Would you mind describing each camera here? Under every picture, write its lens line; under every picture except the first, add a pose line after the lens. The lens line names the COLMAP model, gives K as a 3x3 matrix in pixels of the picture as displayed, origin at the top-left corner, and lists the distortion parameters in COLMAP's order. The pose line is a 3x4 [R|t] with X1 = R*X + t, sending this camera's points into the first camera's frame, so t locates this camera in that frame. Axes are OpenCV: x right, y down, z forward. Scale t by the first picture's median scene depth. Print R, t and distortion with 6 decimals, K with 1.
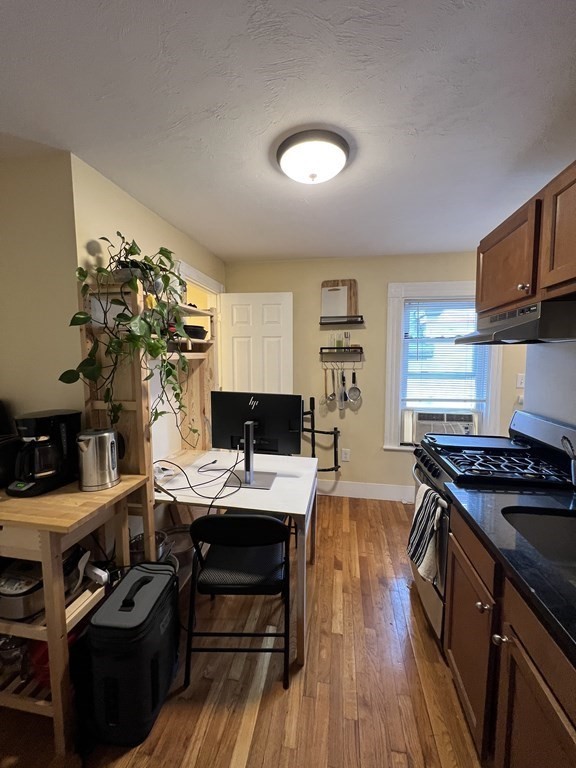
lens RADIAL K [[306.6, 0, 290.0], [0, 306.6, 384.1], [0, 0, 1]] dist [-0.002725, 0.000998]
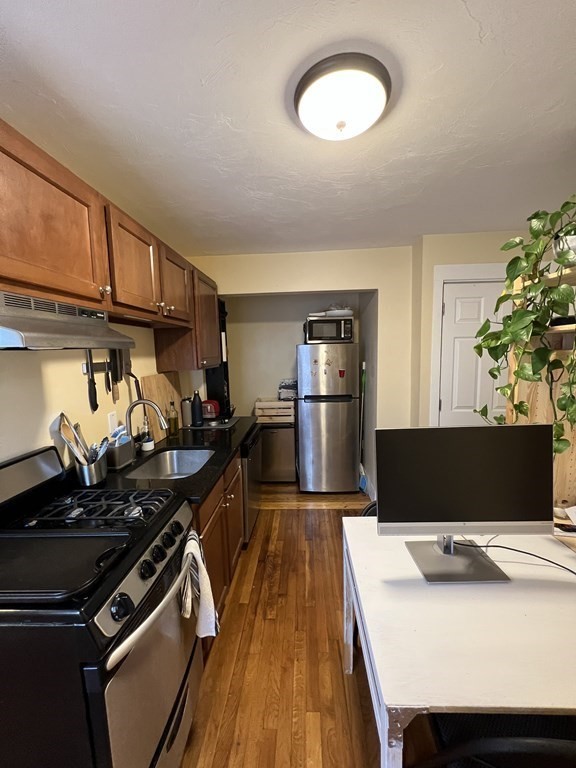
lens RADIAL K [[306.6, 0, 289.7], [0, 306.6, 383.4], [0, 0, 1]] dist [-0.002725, 0.000998]
pose [[-0.993301, 0.036451, -0.109660, 0.296840], [0.014795, 0.981253, 0.192155, -0.186057], [0.114608, 0.189246, -0.975218, 1.762009]]
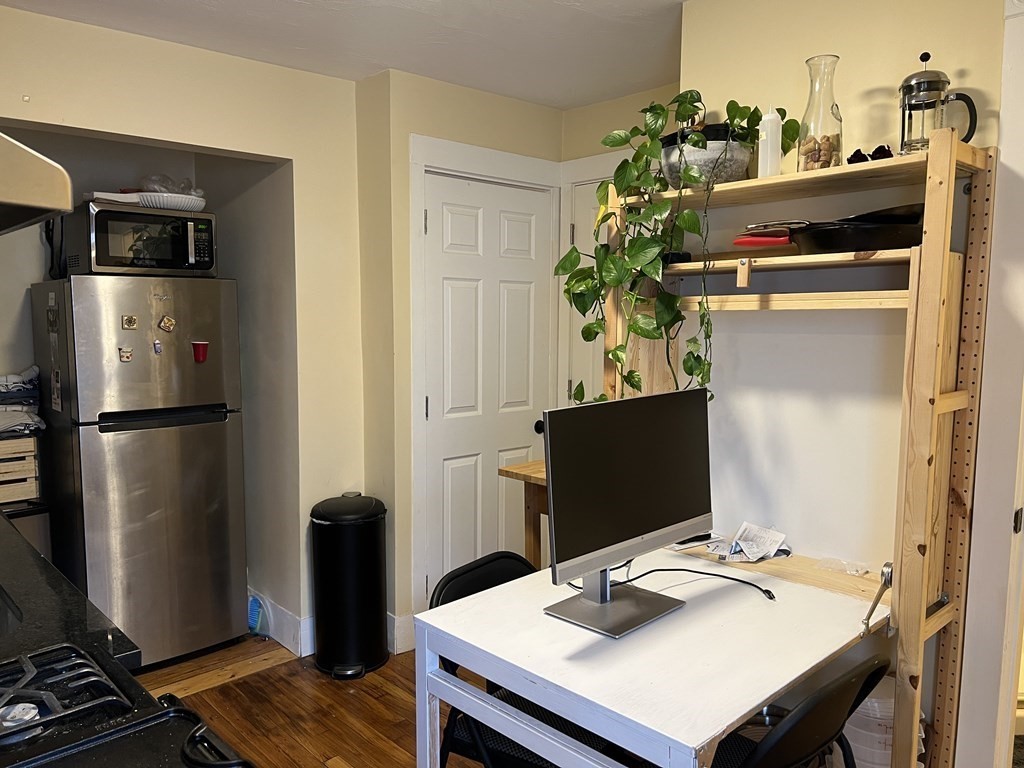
lens RADIAL K [[772.6, 0, 512.0], [0, 772.6, 386.8], [0, 0, 1]] dist [0.041832, -0.043372]
pose [[-0.611823, 0.077000, -0.787238, 0.872334], [-0.073430, 0.985424, 0.153453, -0.143651], [0.787579, 0.151693, -0.597250, 1.723762]]
